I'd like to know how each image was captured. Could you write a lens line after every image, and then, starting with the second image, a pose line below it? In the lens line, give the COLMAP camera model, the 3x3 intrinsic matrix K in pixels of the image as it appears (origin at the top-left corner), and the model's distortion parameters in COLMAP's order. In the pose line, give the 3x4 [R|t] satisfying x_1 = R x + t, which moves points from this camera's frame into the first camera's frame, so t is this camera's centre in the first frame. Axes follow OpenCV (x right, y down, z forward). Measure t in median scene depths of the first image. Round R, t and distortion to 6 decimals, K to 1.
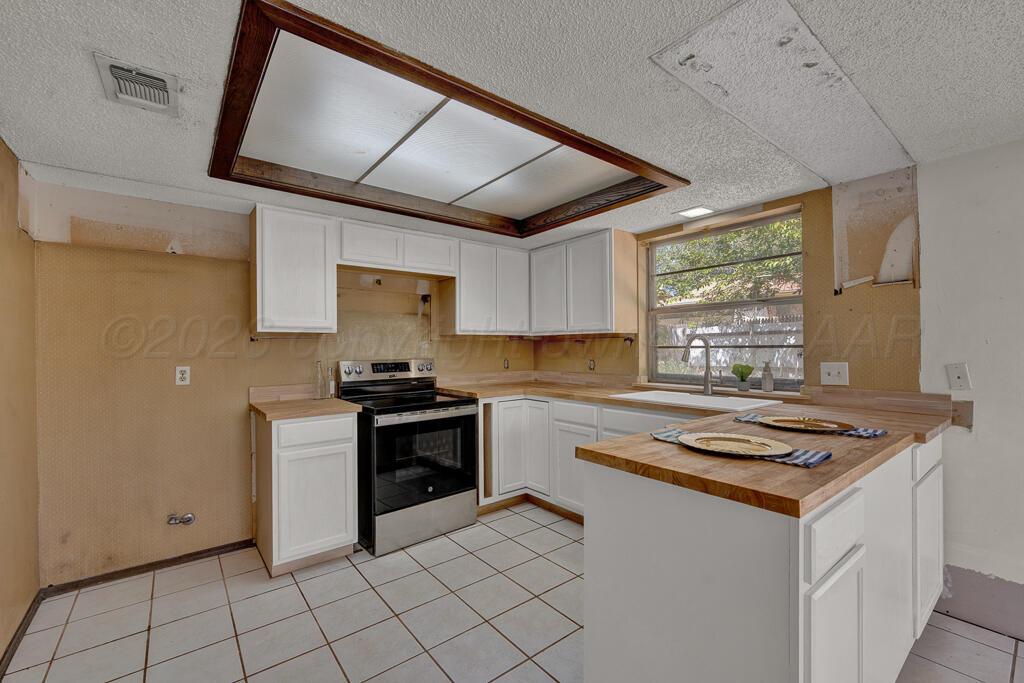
lens RADIAL K [[436.9, 0, 512.2], [0, 436.9, 345.1], [0, 0, 1]] dist [-0.003237, 0.000944]
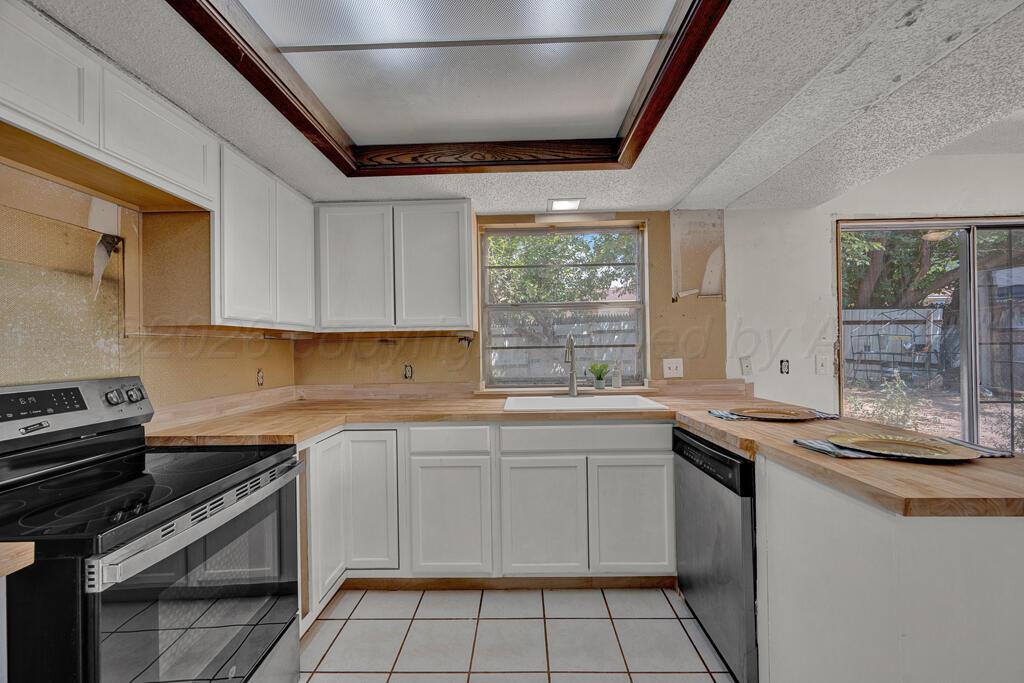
lens RADIAL K [[404.0, 0, 515.2], [0, 404.0, 345.2], [0, 0, 1]] dist [0.001612, 0.000315]
pose [[0.634705, 0.000228, 0.772755, -0.316525], [0.008494, 0.999937, -0.007271, 0.006116], [-0.772708, 0.011179, 0.634663, 0.510971]]
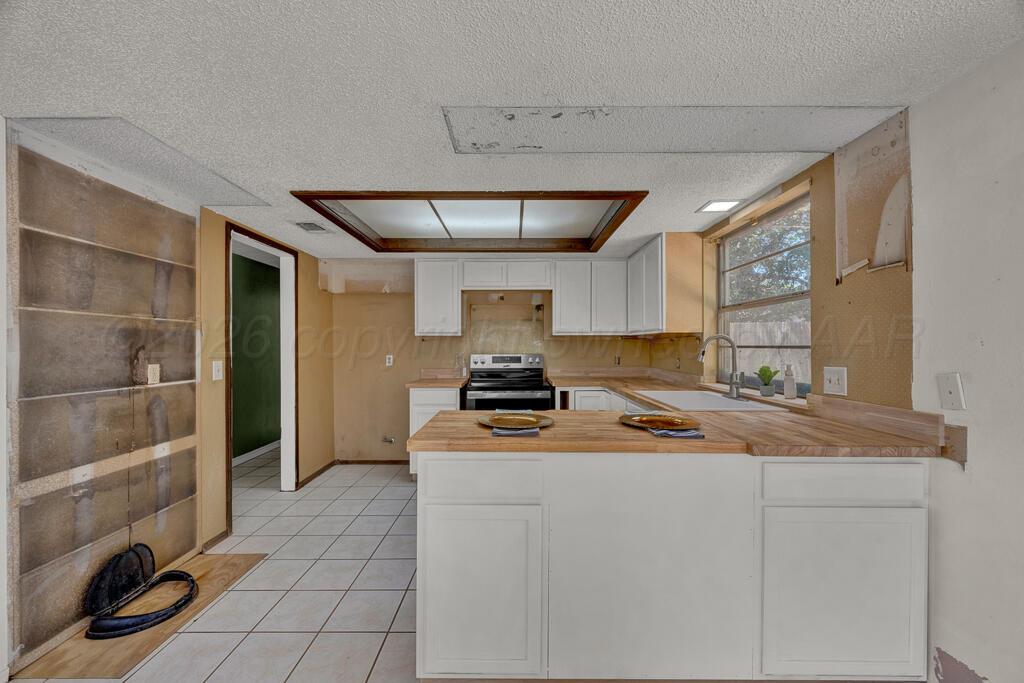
lens RADIAL K [[404.0, 0, 509.6], [0, 404.0, 346.0], [0, 0, 1]] dist [0.001612, 0.000315]
pose [[0.777560, 0.007230, -0.628768, 0.600099], [-0.001393, 0.999951, 0.009776, -0.005404], [0.628808, -0.006726, 0.777532, 0.016077]]
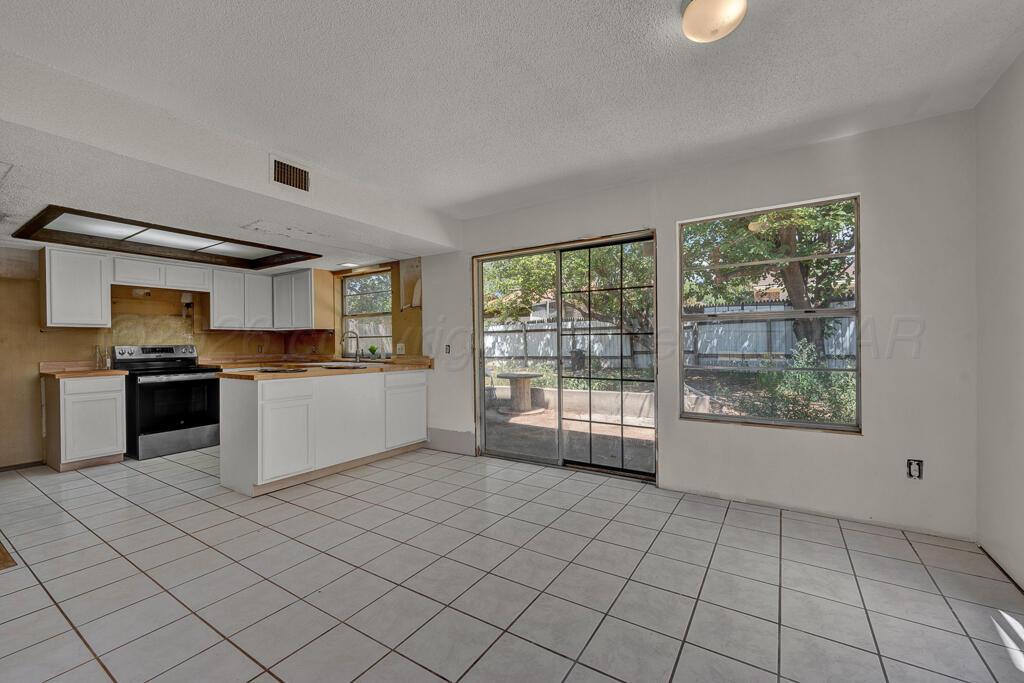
lens RADIAL K [[436.9, 0, 524.3], [0, 436.9, 344.2], [0, 0, 1]] dist [-0.003237, 0.000944]
pose [[0.946965, -0.002300, 0.321328, 0.506403], [0.000824, 0.999988, 0.004731, 0.026261], [-0.321335, -0.004215, 0.946956, -0.973795]]
